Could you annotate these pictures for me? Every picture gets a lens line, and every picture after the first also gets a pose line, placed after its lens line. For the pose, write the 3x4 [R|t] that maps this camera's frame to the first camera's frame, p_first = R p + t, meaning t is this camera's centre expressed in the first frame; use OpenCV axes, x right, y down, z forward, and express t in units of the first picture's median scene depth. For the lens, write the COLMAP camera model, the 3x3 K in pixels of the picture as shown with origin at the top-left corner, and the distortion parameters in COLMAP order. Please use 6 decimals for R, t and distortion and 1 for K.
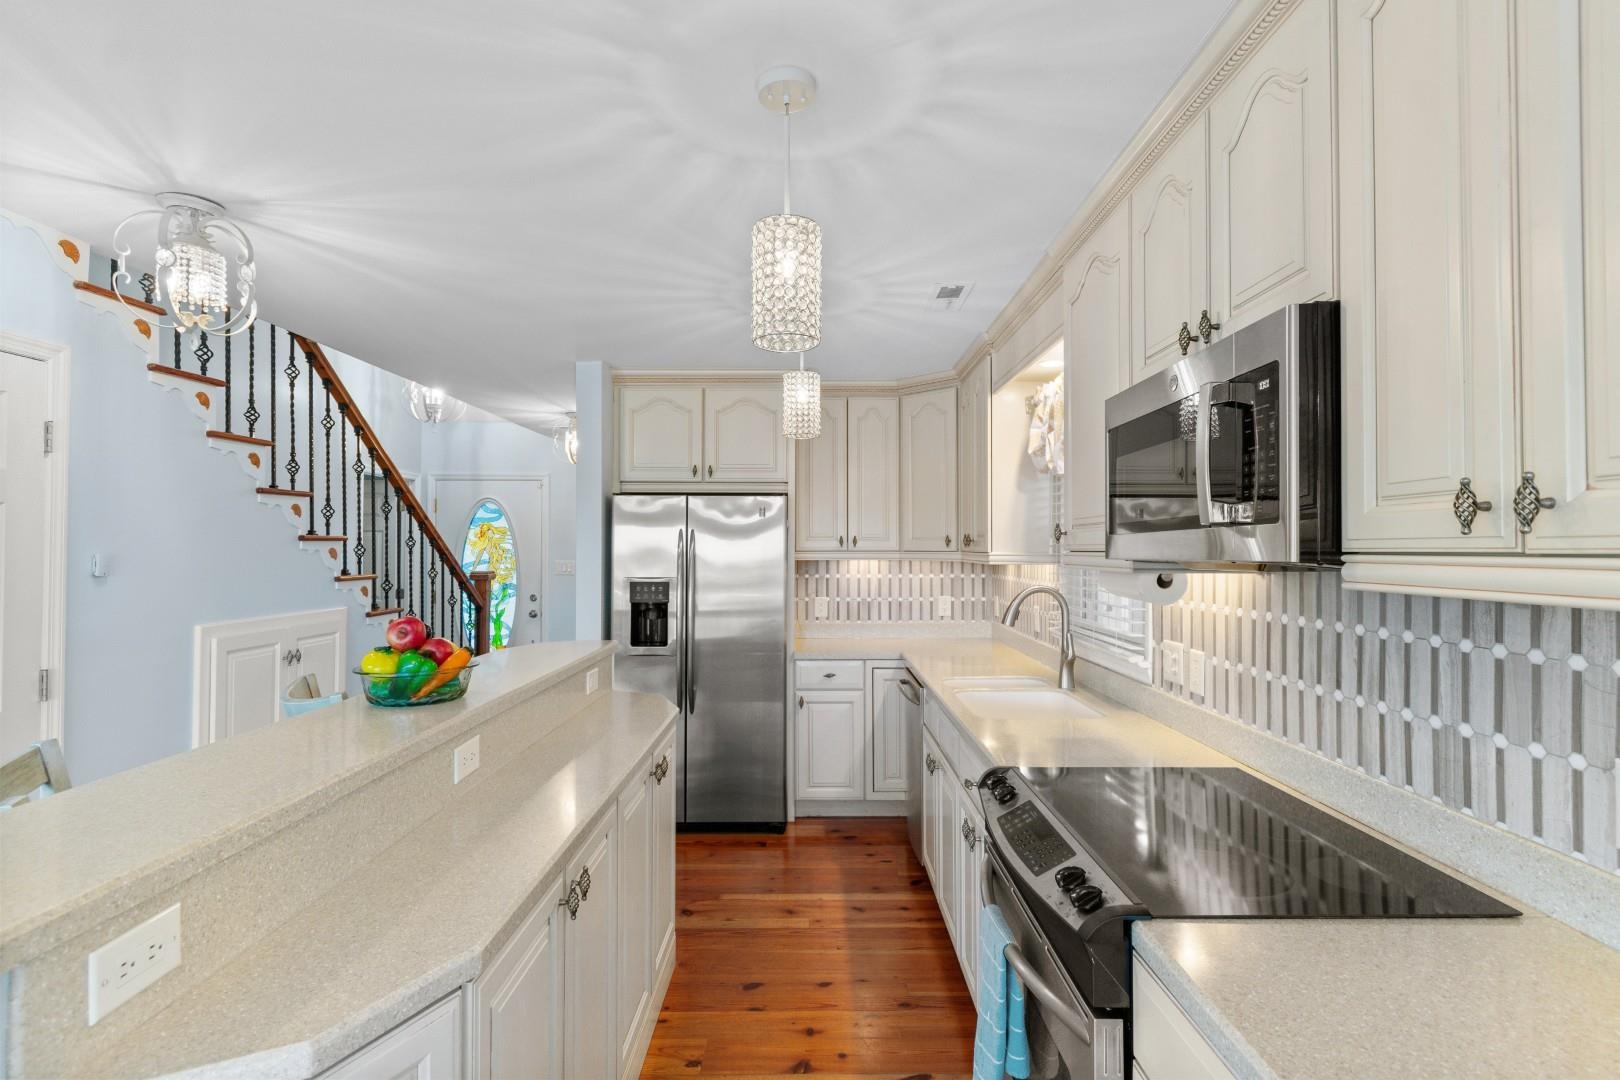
lens RADIAL K [[781.9, 0, 812.7], [0, 781.9, 536.5], [0, 0, 1]] dist [0.002506, -0.002228]
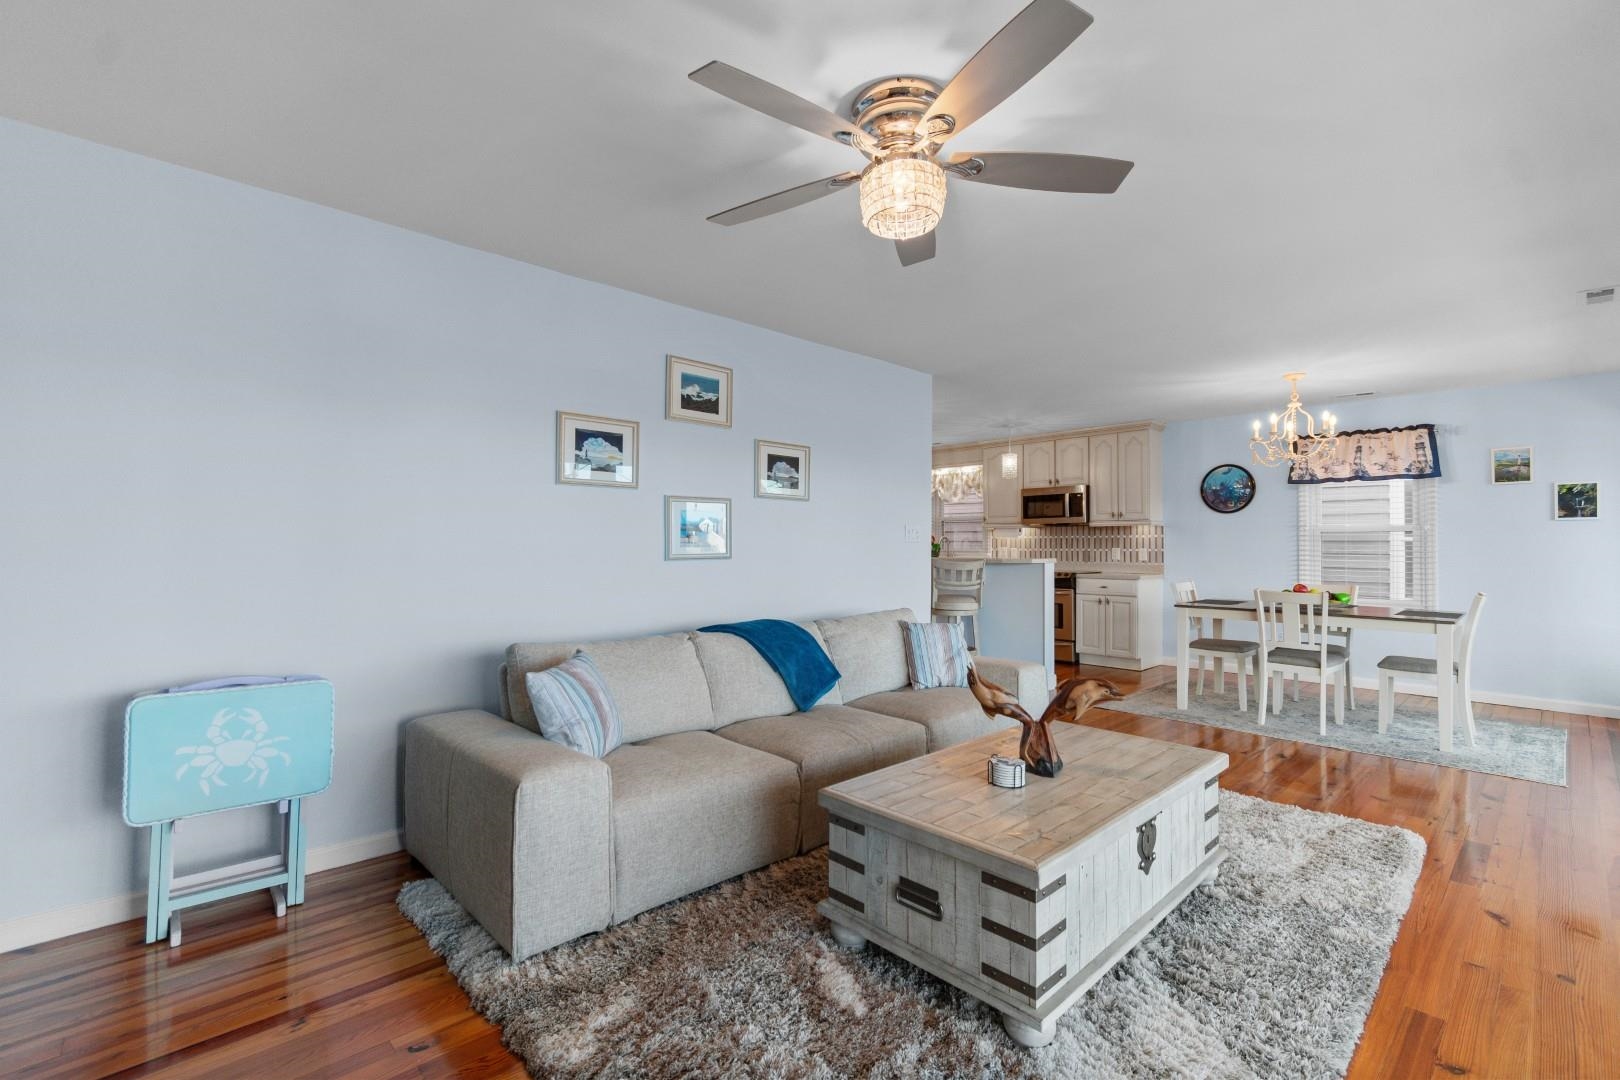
lens RADIAL K [[717.5, 0, 818.6], [0, 717.5, 528.6], [0, 0, 1]] dist [0.007871, -0.002411]
pose [[0.716460, 0.017925, 0.697398, -2.407786], [-0.012080, 0.999839, -0.013288, 0.087784], [-0.697523, 0.001096, 0.716561, -0.830647]]
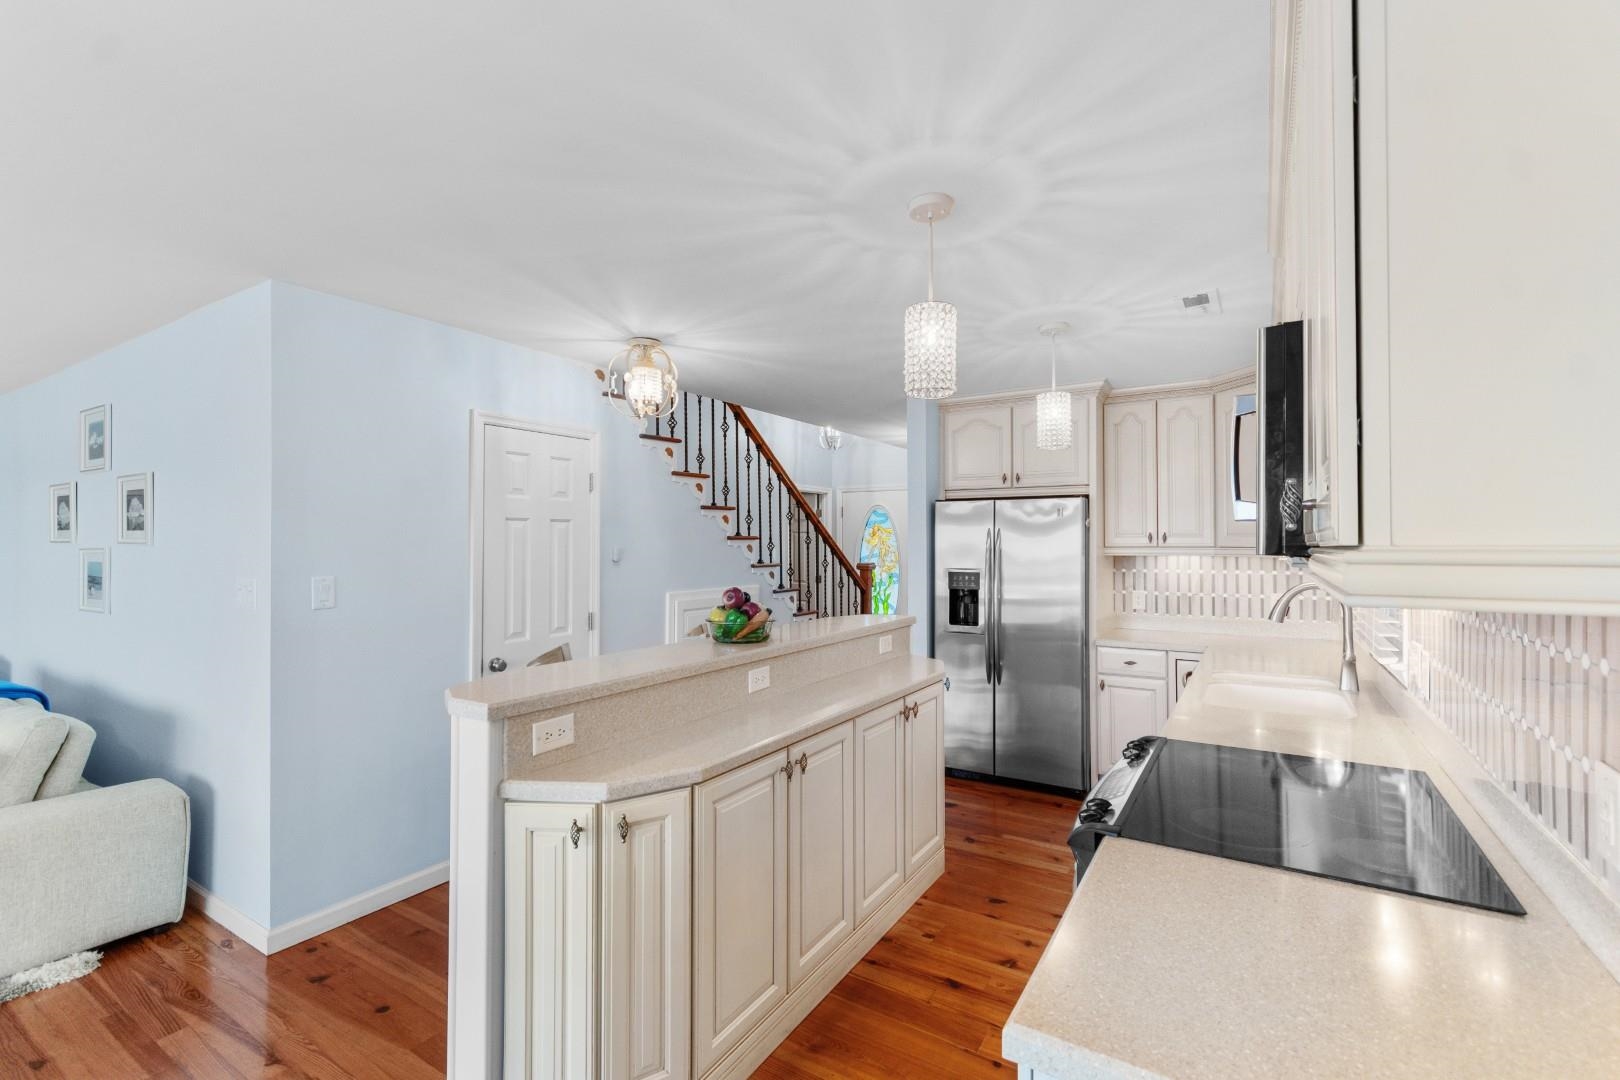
lens RADIAL K [[717.5, 0, 812.8], [0, 717.5, 536.3], [0, 0, 1]] dist [0.007871, -0.002411]
pose [[0.849003, -0.007523, -0.528335, 0.270234], [0.009026, 0.999959, 0.000266, -0.000343], [0.528312, -0.004994, 0.849036, -0.104428]]
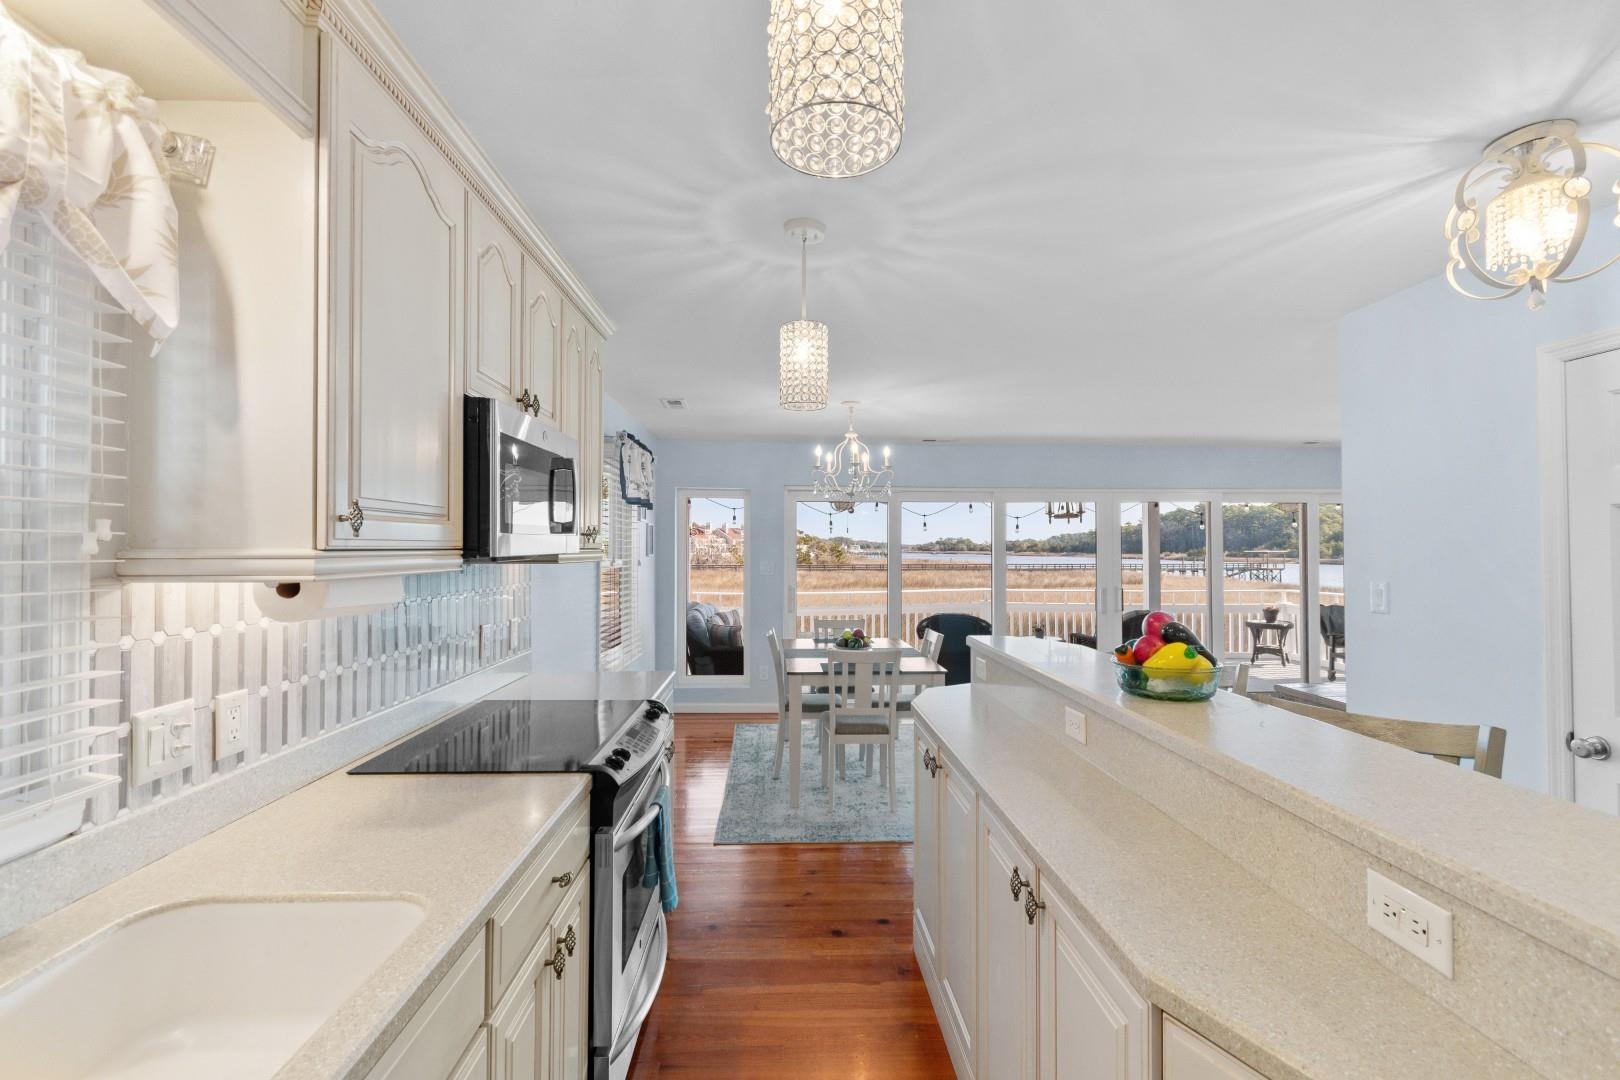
lens RADIAL K [[717.5, 0, 810.3], [0, 717.5, 538.2], [0, 0, 1]] dist [0.007871, -0.002411]
pose [[-0.999081, -0.004314, -0.042636, 0.006588], [-0.003060, 0.999562, -0.029422, 0.022213], [0.042744, -0.029265, -0.998657, 1.388608]]
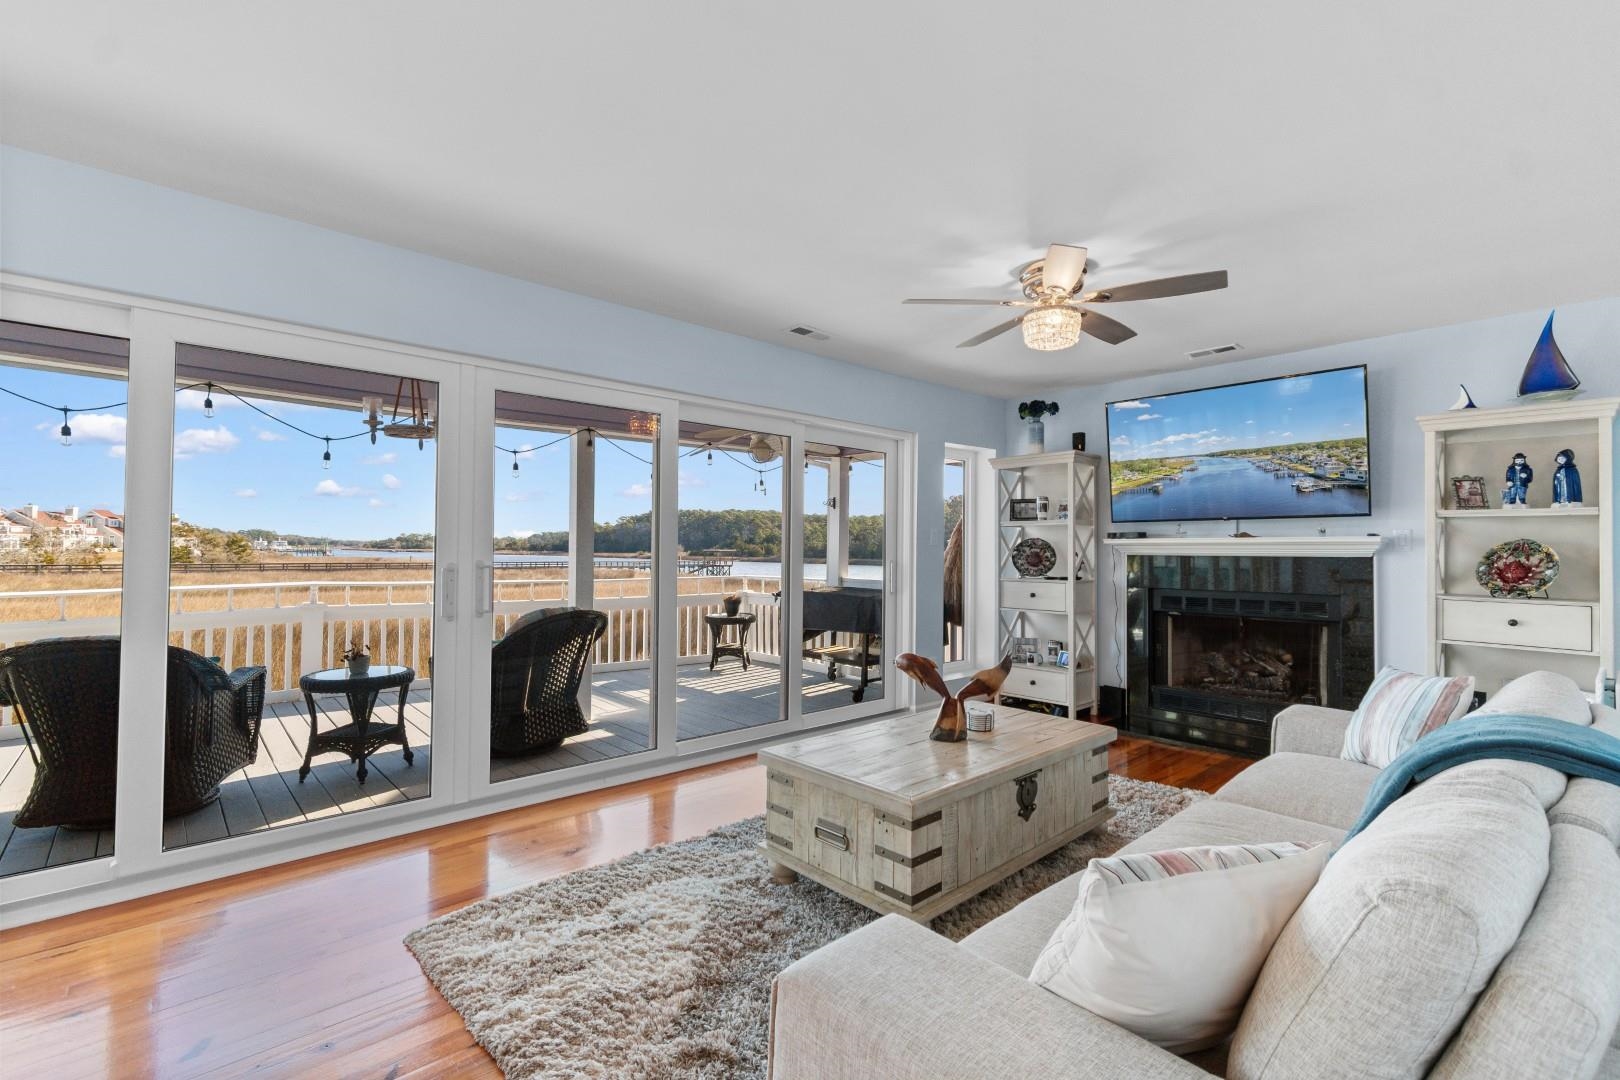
lens RADIAL K [[717.5, 0, 818.3], [0, 717.5, 536.6], [0, 0, 1]] dist [0.007871, -0.002411]
pose [[-0.734975, -0.024016, -0.677669, -0.753790], [-0.002455, 0.999460, -0.032757, 0.107658], [0.678090, -0.022411, -0.734637, 0.225115]]
